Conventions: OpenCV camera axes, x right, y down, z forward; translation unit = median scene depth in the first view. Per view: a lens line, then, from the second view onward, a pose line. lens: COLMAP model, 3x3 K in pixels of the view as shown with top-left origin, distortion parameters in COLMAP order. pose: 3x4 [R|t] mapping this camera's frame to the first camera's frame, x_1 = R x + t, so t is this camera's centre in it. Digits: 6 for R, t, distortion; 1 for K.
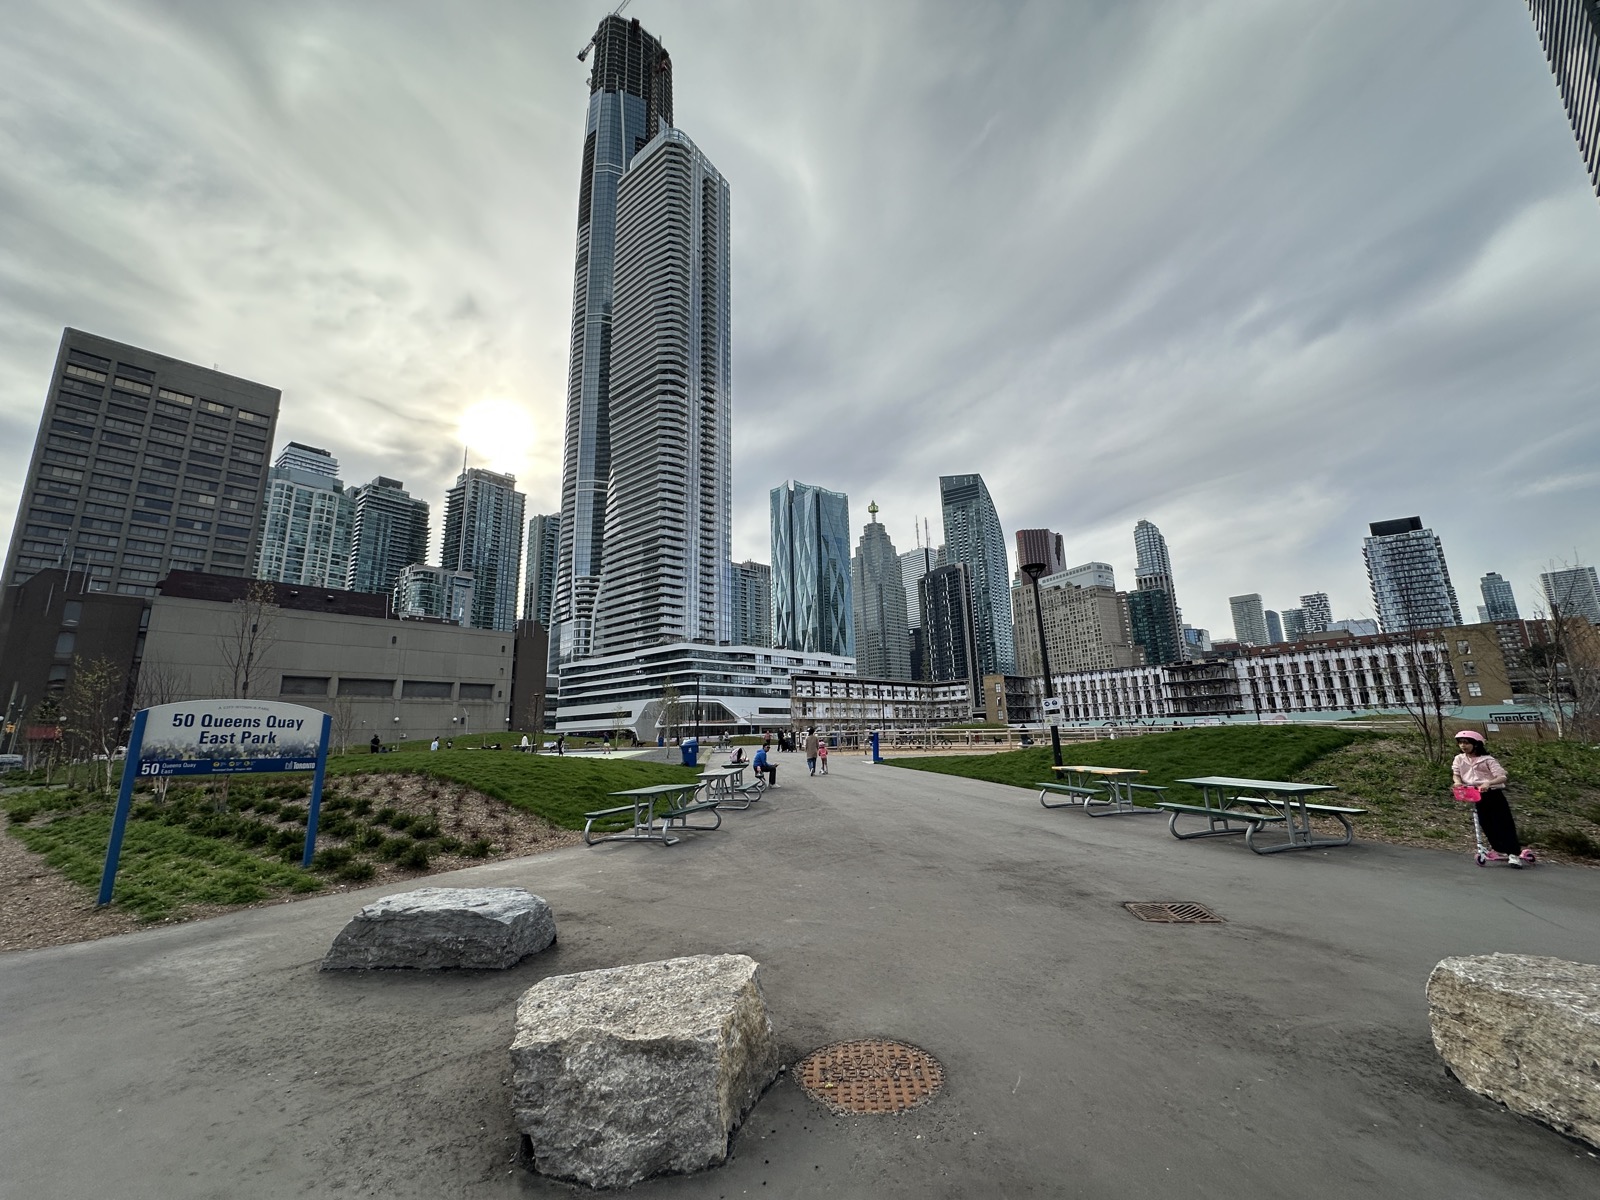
lens RADIAL K [[636.9, 0, 799.7], [0, 636.9, 599.3], [0, 0, 1]] dist [-0.002391, -0.000179]
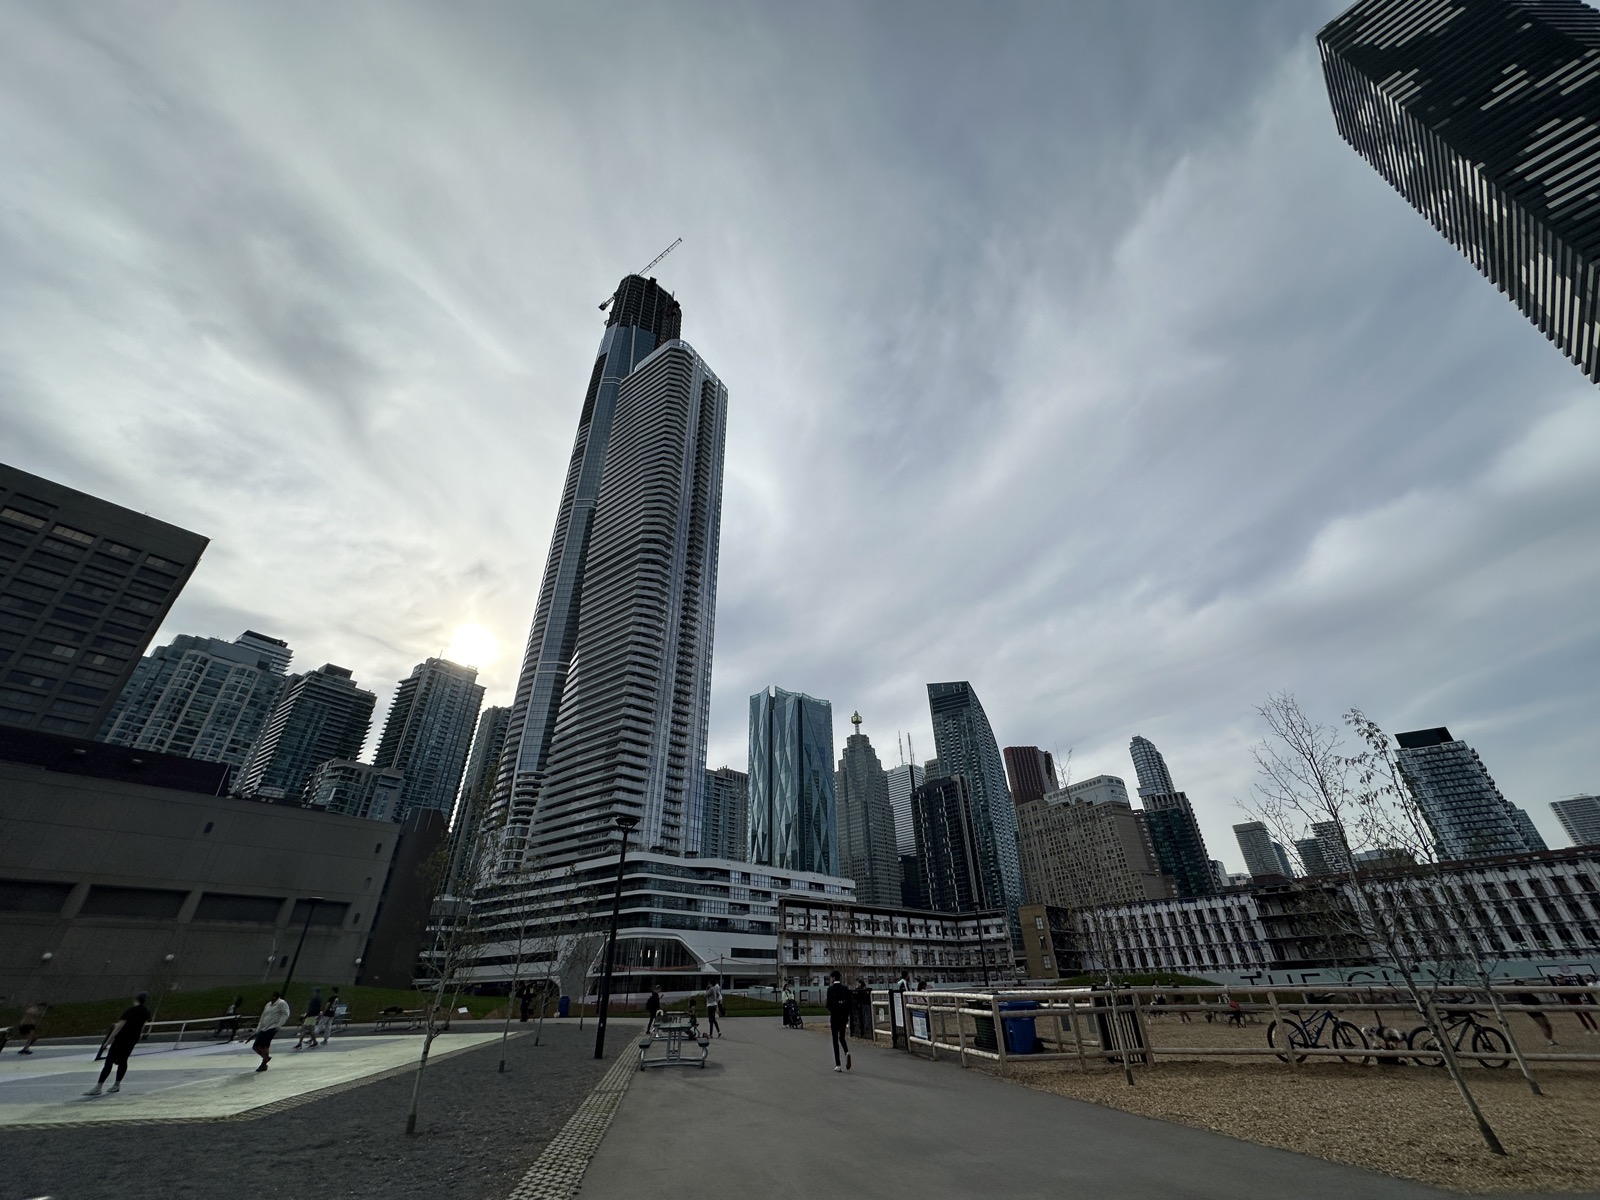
lens RADIAL K [[636.9, 0, 801.8], [0, 636.9, 599.0], [0, 0, 1]] dist [-0.002391, -0.000179]
pose [[0.999023, 0.028654, 0.033651, -0.016439], [-0.015787, 0.942492, -0.333856, 0.028586], [-0.041282, 0.332998, 0.942023, 0.139568]]
